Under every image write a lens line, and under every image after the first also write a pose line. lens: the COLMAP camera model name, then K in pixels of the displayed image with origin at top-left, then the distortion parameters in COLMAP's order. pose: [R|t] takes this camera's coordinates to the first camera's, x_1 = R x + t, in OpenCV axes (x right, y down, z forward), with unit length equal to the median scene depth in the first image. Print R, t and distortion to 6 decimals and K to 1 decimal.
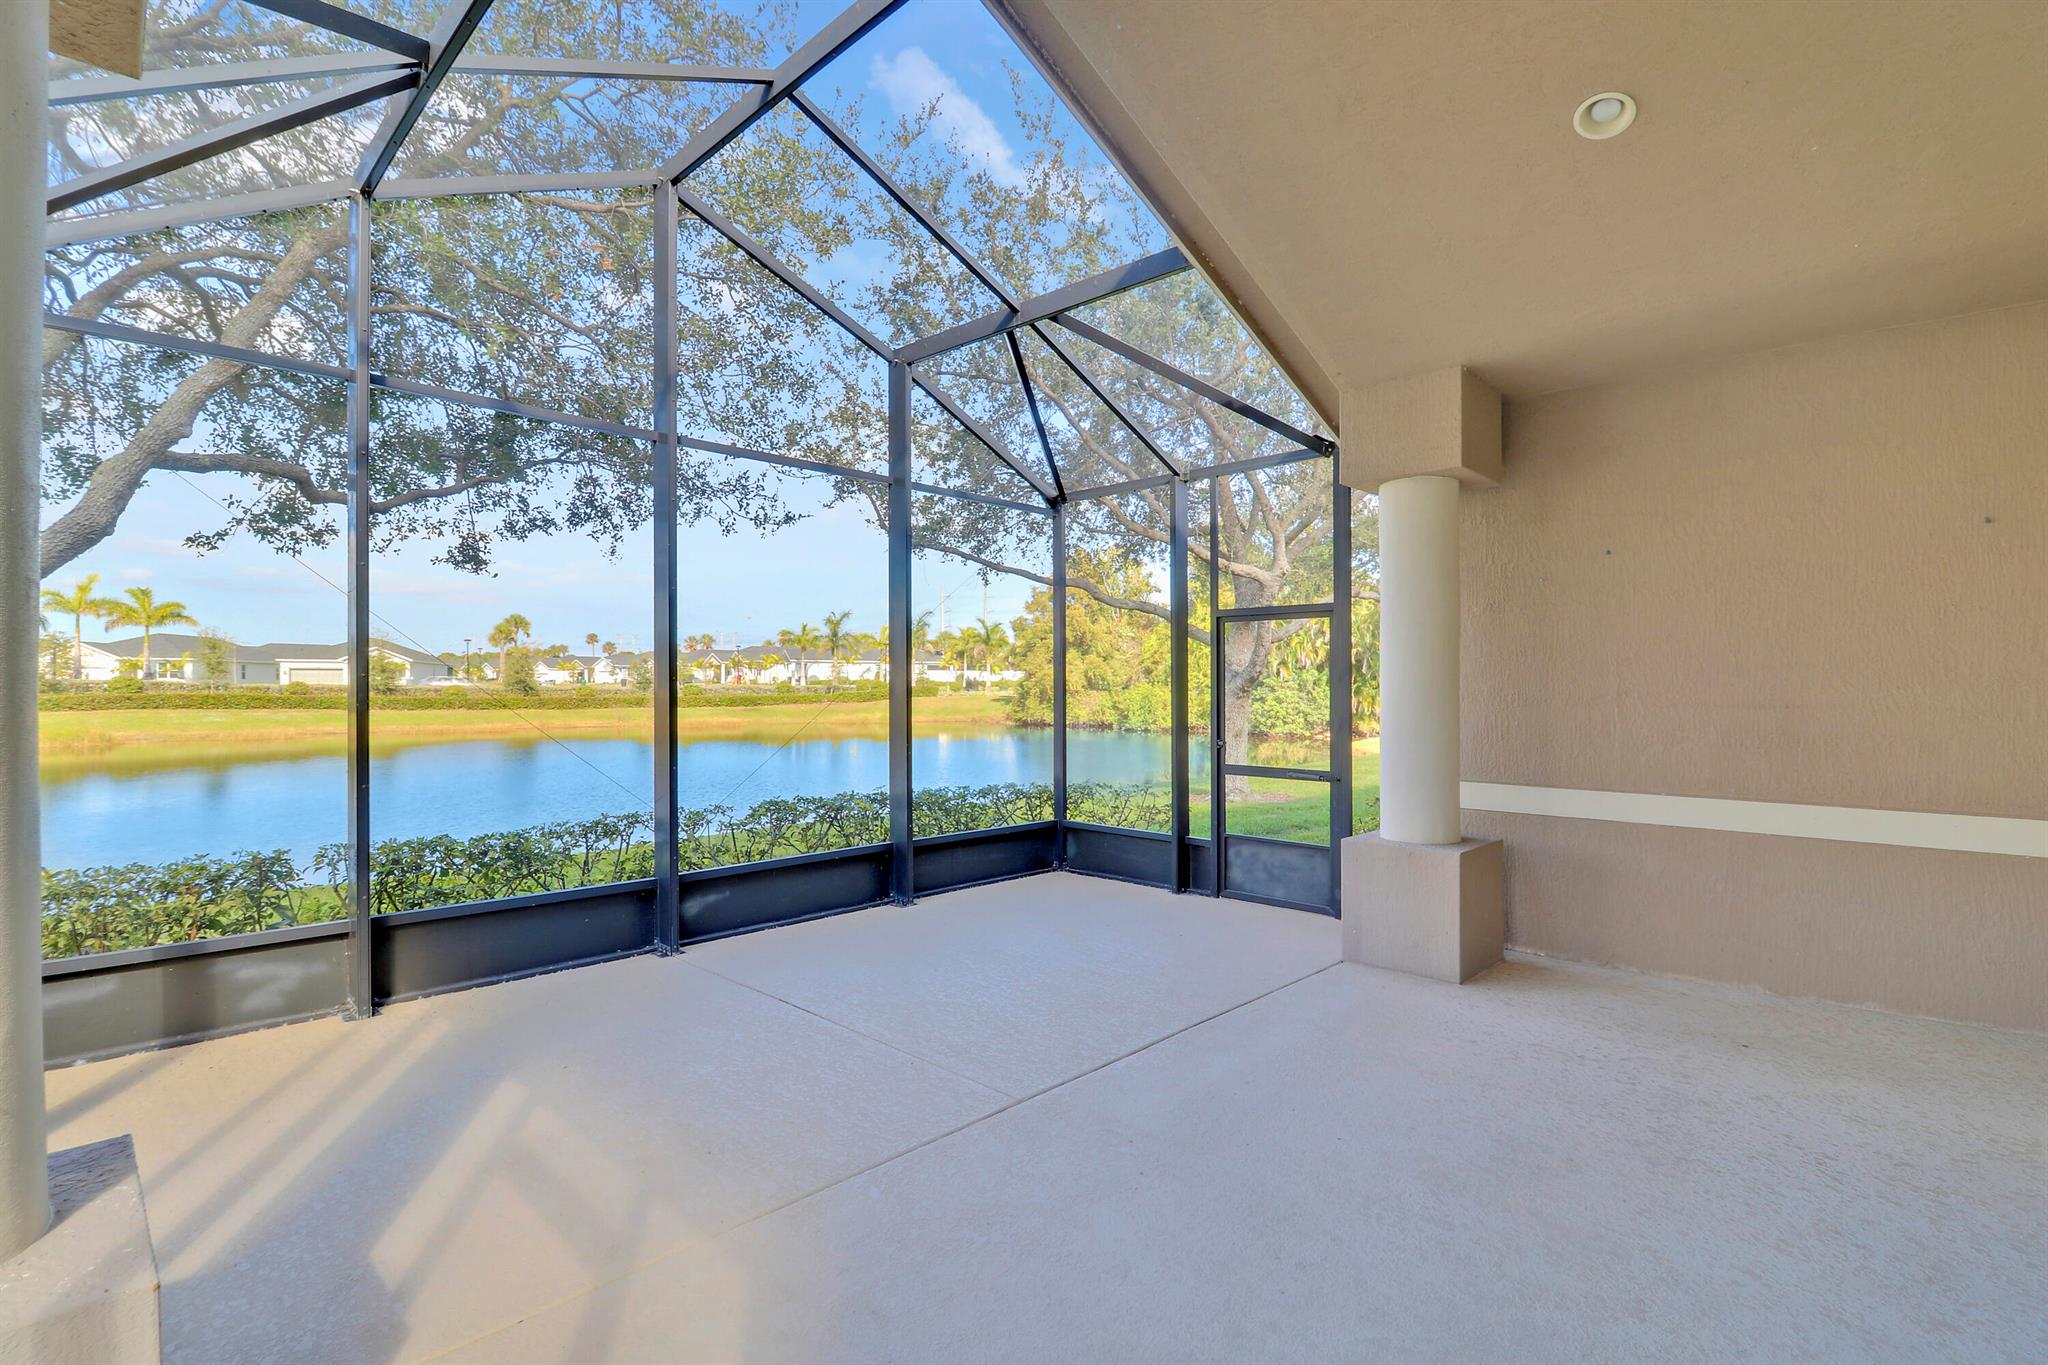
lens RADIAL K [[961.6, 0, 1039.2], [0, 961.6, 684.4], [0, 0, 1]] dist [-0.002581, -0.012029]
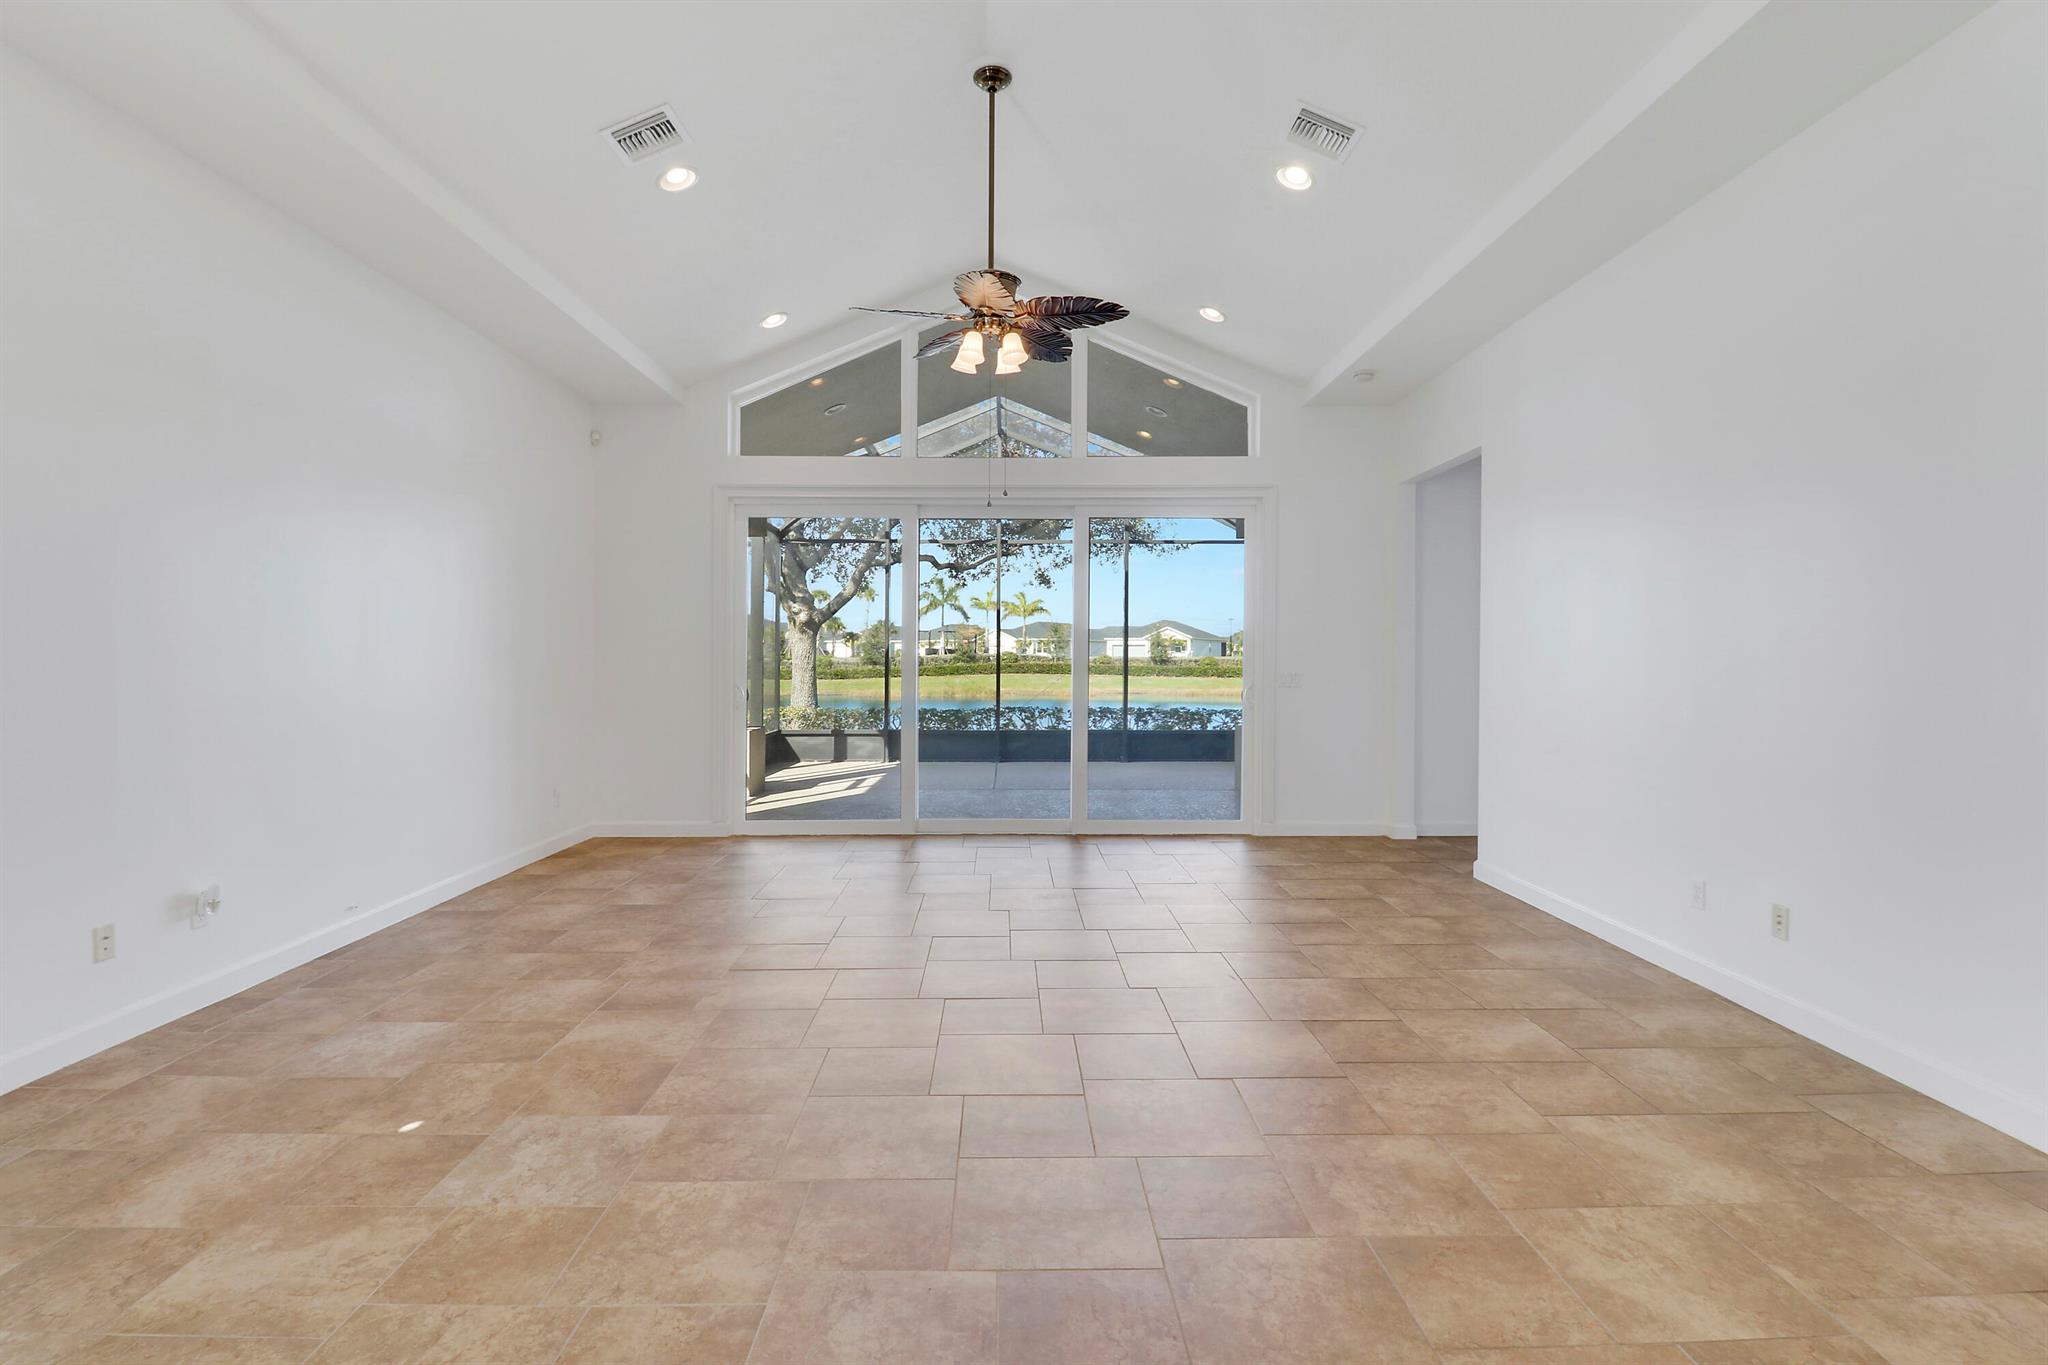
lens RADIAL K [[961.6, 0, 1010.6], [0, 961.6, 662.2], [0, 0, 1]] dist [-0.002581, -0.012029]
pose [[0.700126, 0.000967, -0.714018, 0.882642], [0.002762, 0.999988, 0.004063, 0.017823], [0.714014, -0.004817, 0.700115, -0.404398]]
